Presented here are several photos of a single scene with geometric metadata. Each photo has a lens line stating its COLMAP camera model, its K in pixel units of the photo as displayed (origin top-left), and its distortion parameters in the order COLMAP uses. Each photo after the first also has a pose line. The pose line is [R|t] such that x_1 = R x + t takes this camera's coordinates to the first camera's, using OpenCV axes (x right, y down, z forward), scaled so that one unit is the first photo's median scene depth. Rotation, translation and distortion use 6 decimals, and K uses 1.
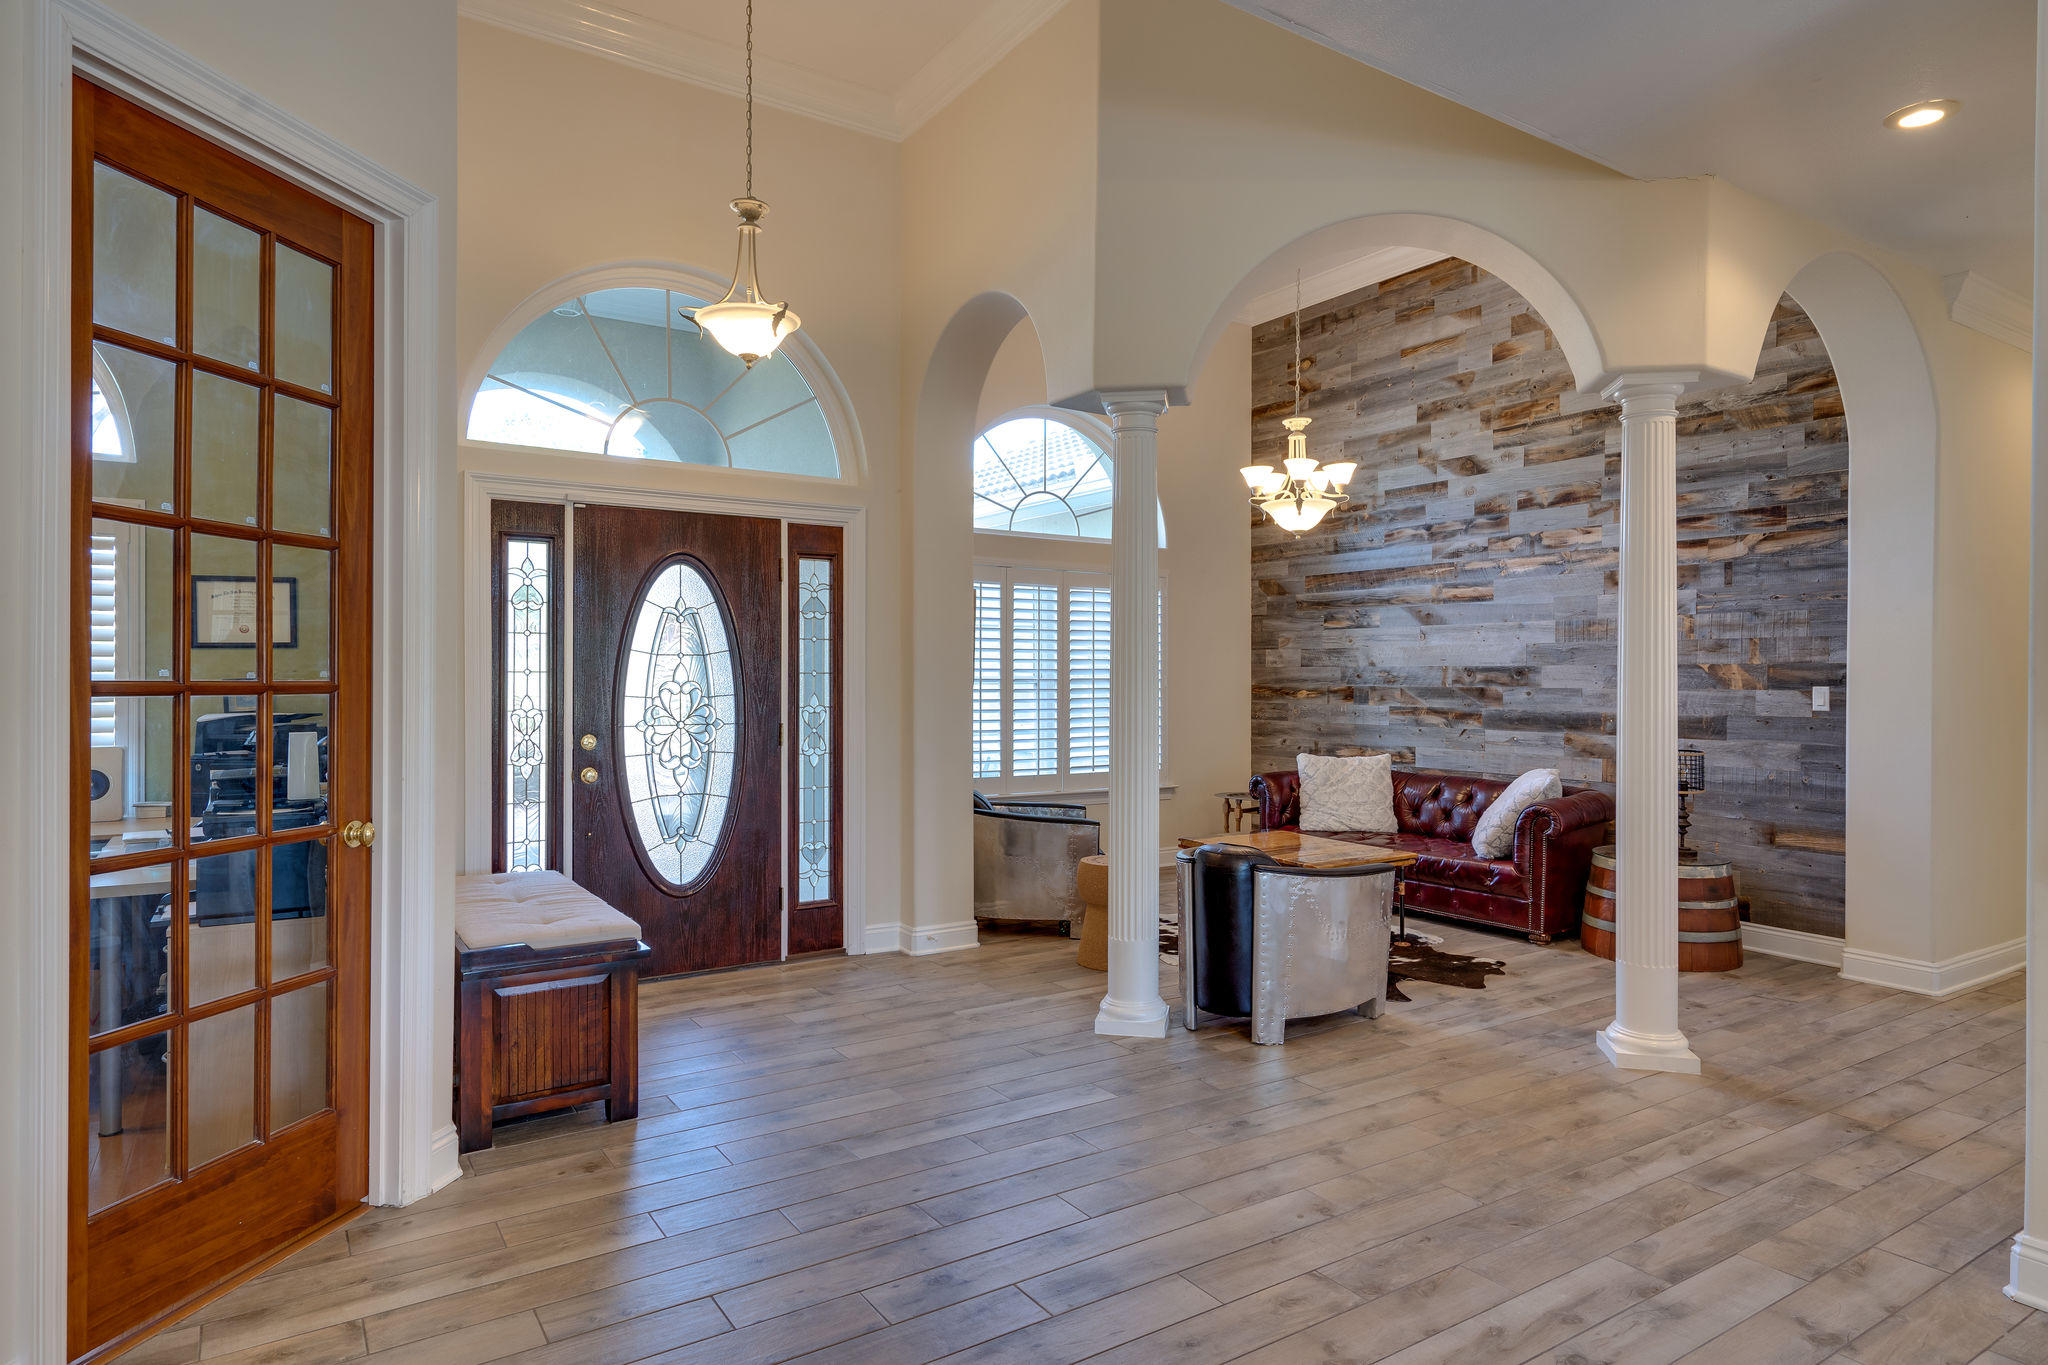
lens RADIAL K [[1192.1, 0, 1014.6], [0, 1192.1, 680.9], [0, 0, 1]] dist [0.007399, 0.001200]
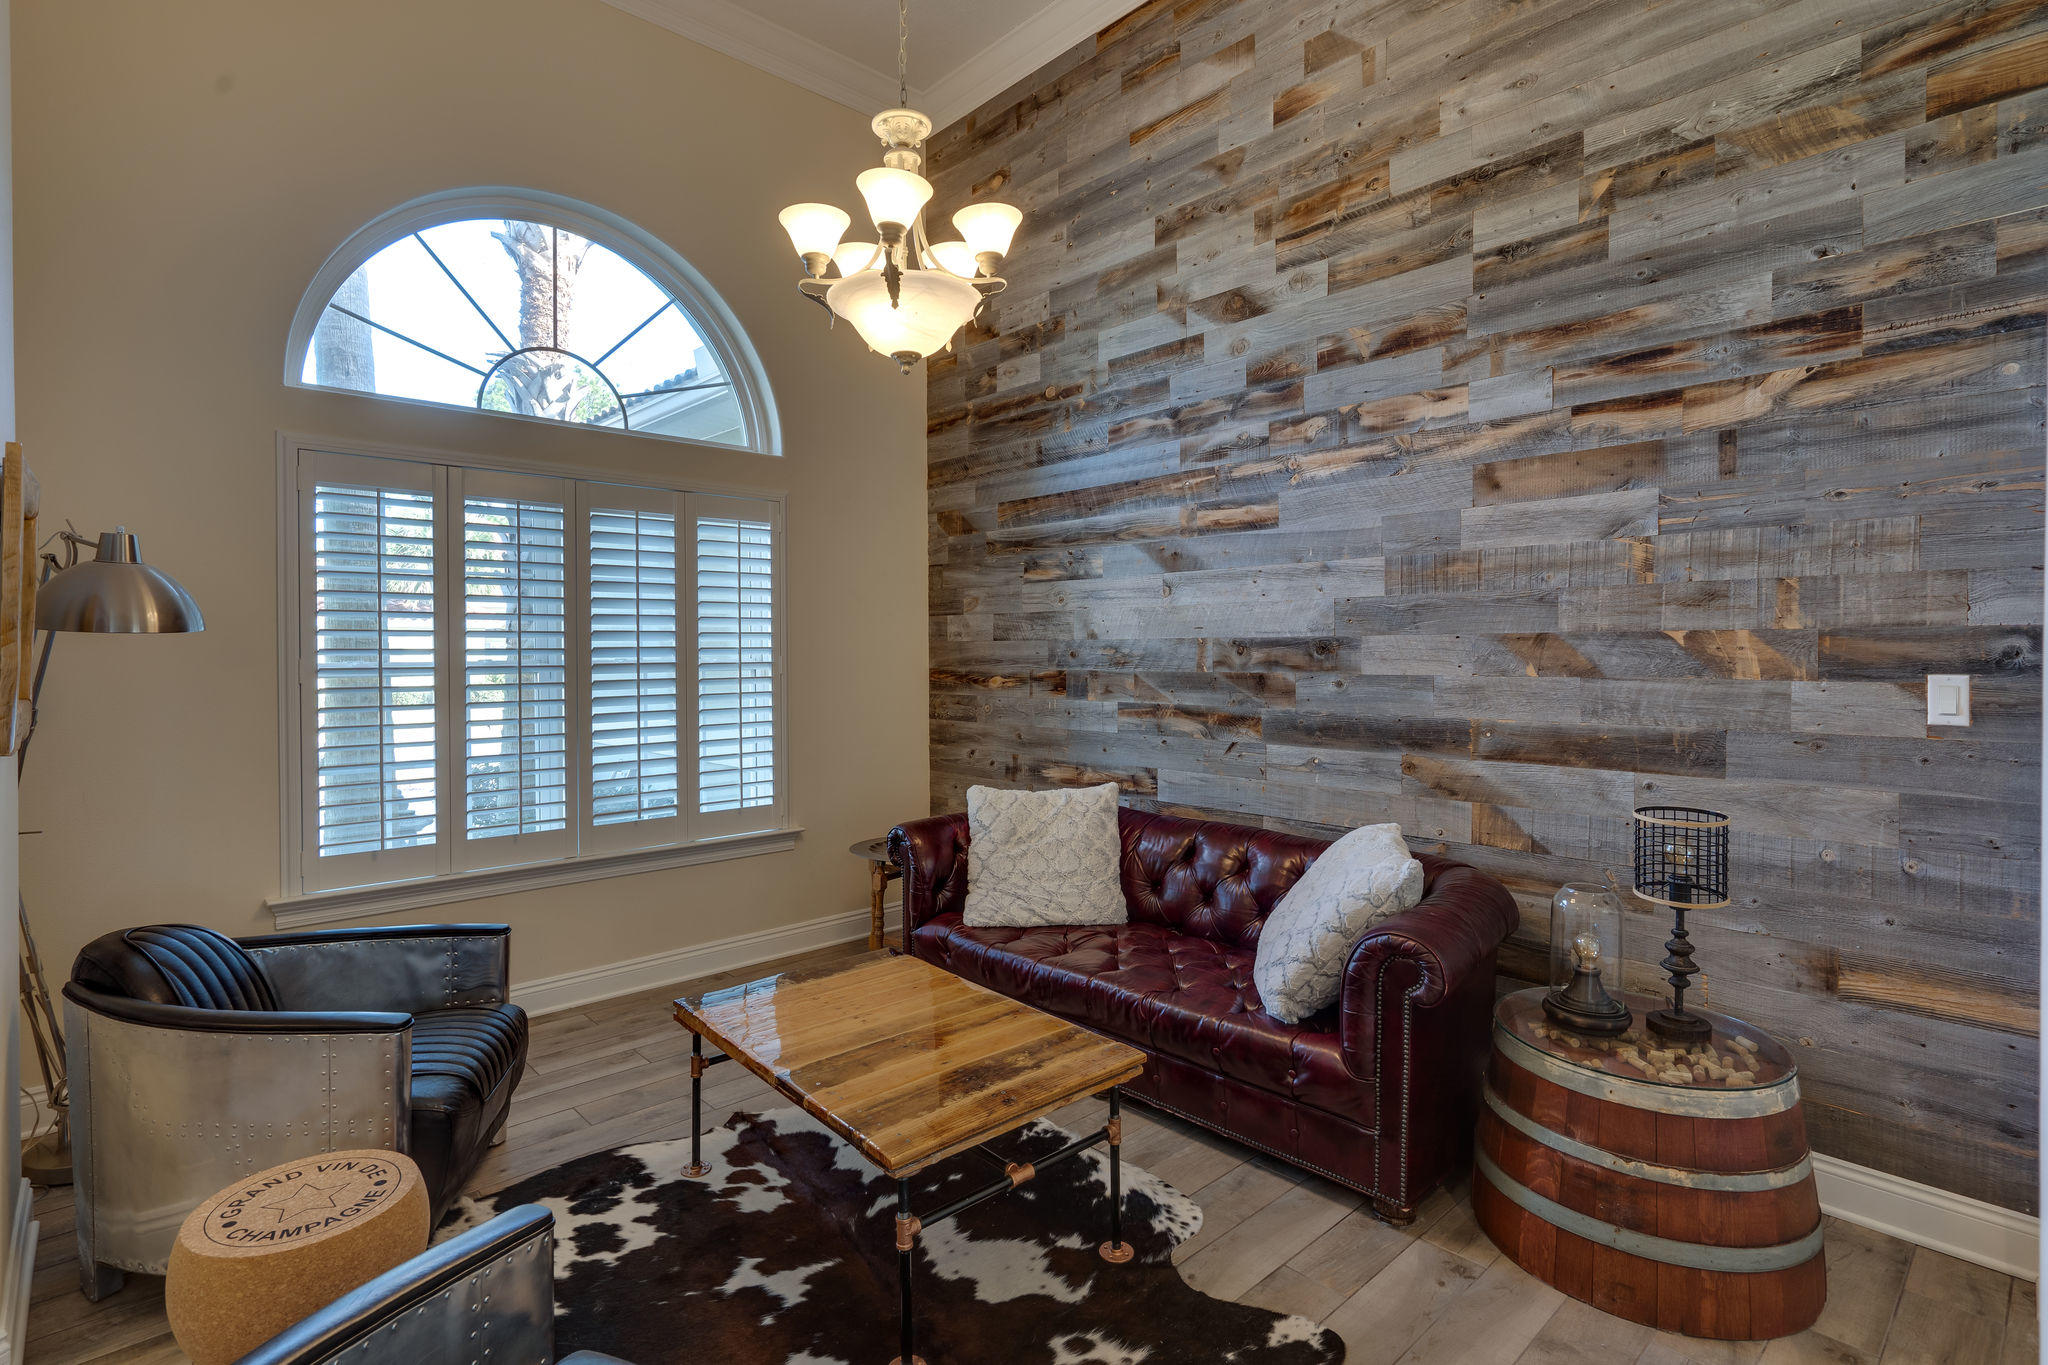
lens RADIAL K [[1012.9, 0, 1020.4], [0, 1012.9, 666.5], [0, 0, 1]] dist [-0.004420, 0.000111]
pose [[0.985591, -0.012414, 0.168689, 0.193714], [0.010138, 0.999846, 0.014345, -0.006582], [-0.168841, -0.012428, 0.985565, 0.538378]]
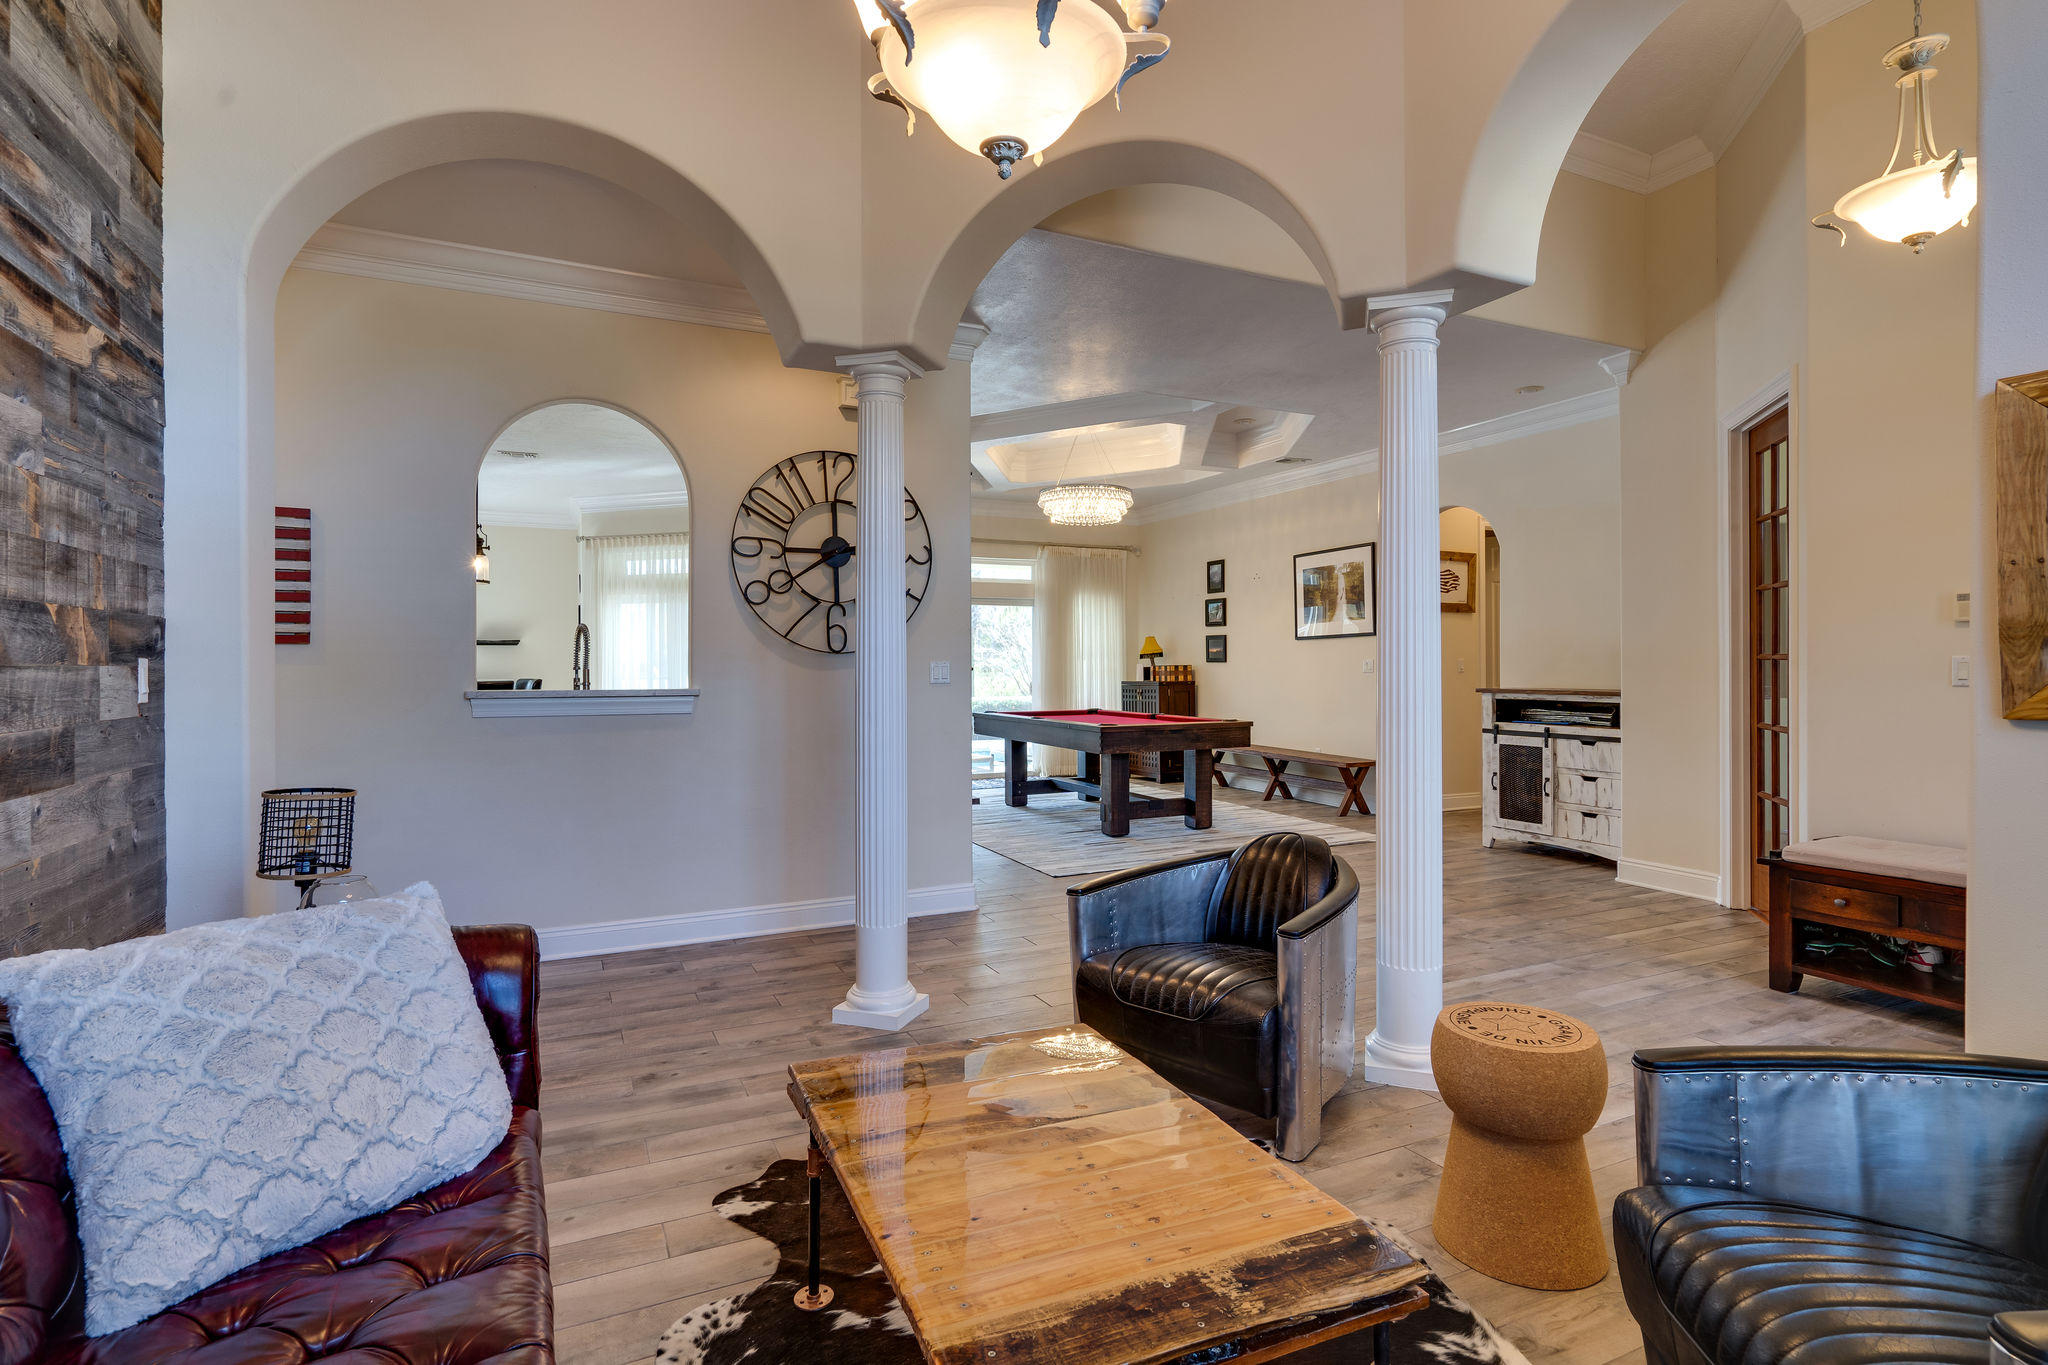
lens RADIAL K [[1012.9, 0, 1010.6], [0, 1012.9, 667.6], [0, 0, 1]] dist [-0.004420, 0.000111]
pose [[-0.990481, -0.002483, 0.137630, 0.181475], [-0.001644, 0.999979, 0.006208, 0.004730], [-0.137643, 0.005923, -0.990464, 1.136316]]
